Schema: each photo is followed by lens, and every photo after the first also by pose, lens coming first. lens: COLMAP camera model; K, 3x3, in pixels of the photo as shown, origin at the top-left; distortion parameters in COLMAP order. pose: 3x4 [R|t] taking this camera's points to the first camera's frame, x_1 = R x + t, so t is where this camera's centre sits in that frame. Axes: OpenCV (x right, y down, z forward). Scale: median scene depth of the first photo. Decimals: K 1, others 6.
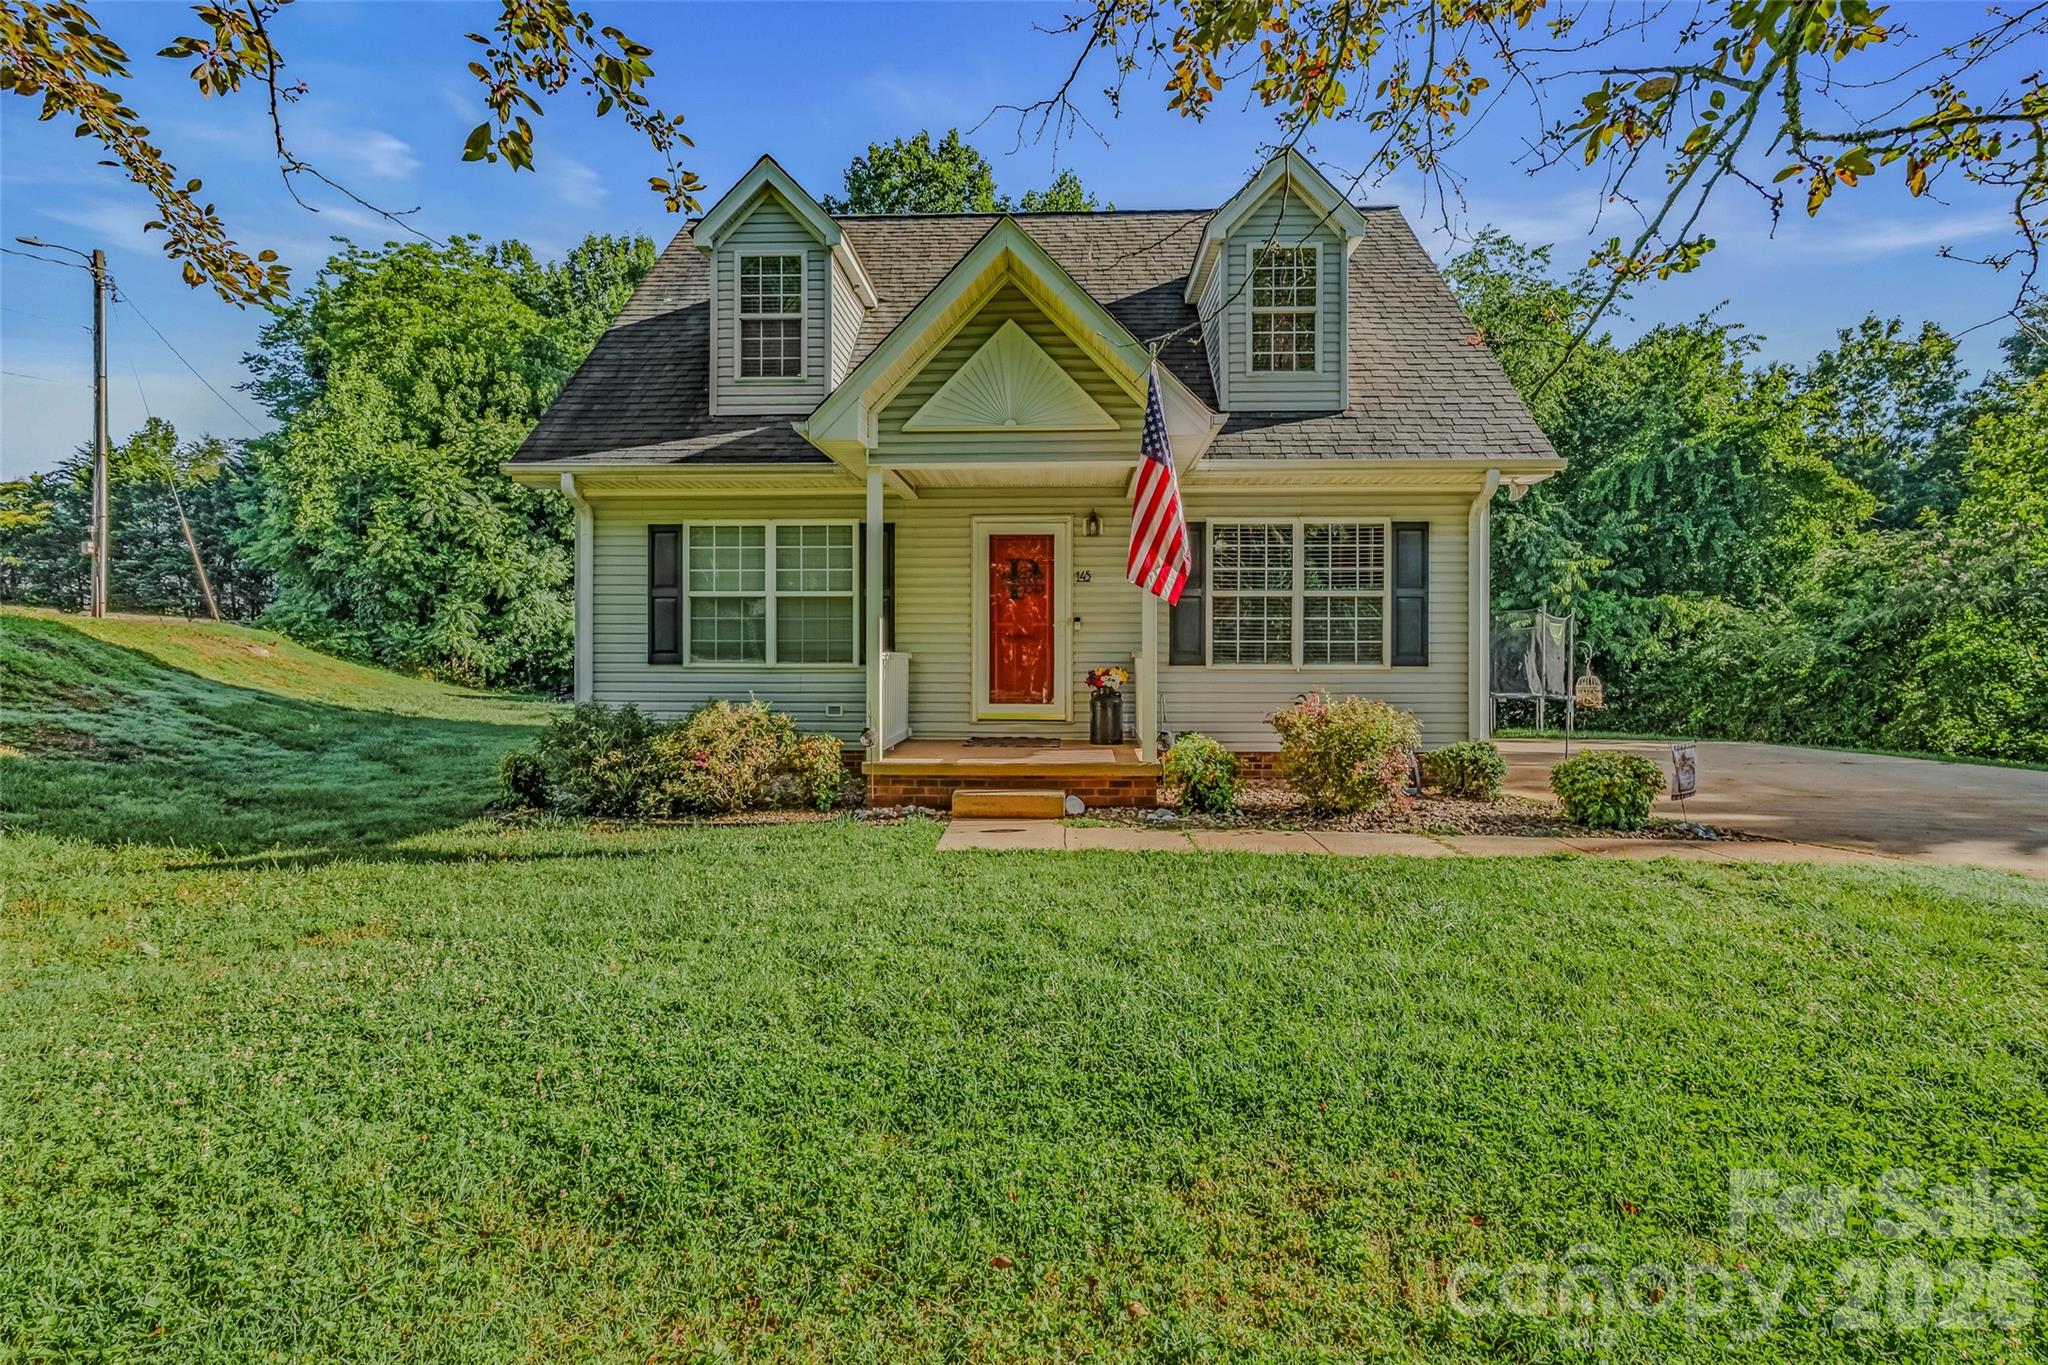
lens RADIAL K [[948.5, 0, 1018.0], [0, 948.5, 660.8], [0, 0, 1]] dist [-0.003322, -0.000493]
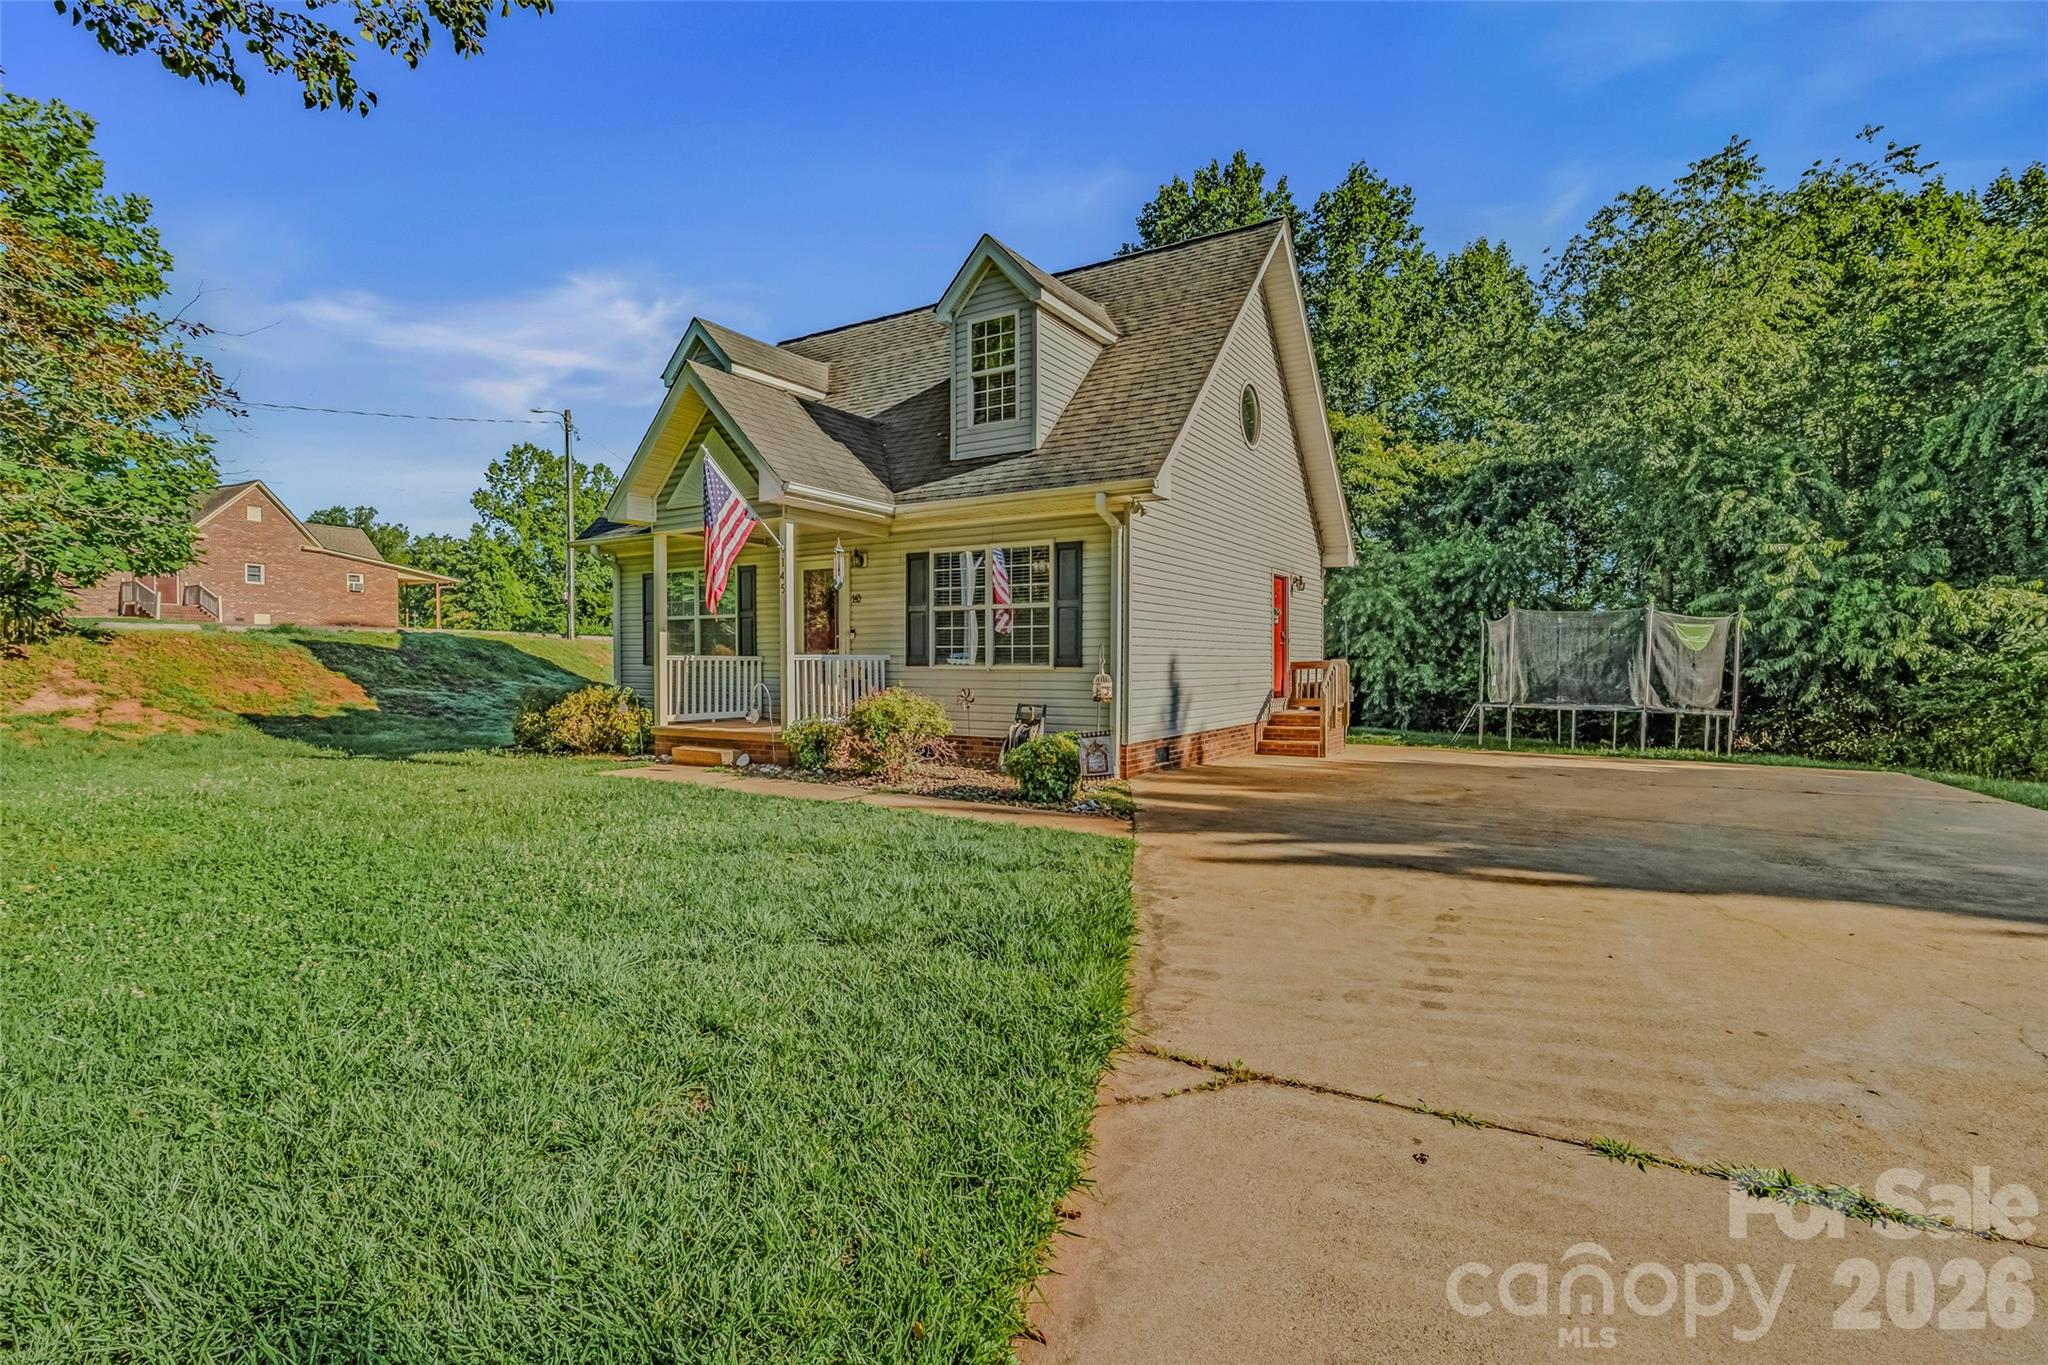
lens RADIAL K [[948.5, 0, 1018.8], [0, 948.5, 682.9], [0, 0, 1]] dist [-0.003322, -0.000493]
pose [[0.869877, 0.015502, -0.493025, 0.901342], [-0.007483, 0.999806, 0.018234, 0.004057], [0.493212, -0.012172, 0.869824, -0.036682]]
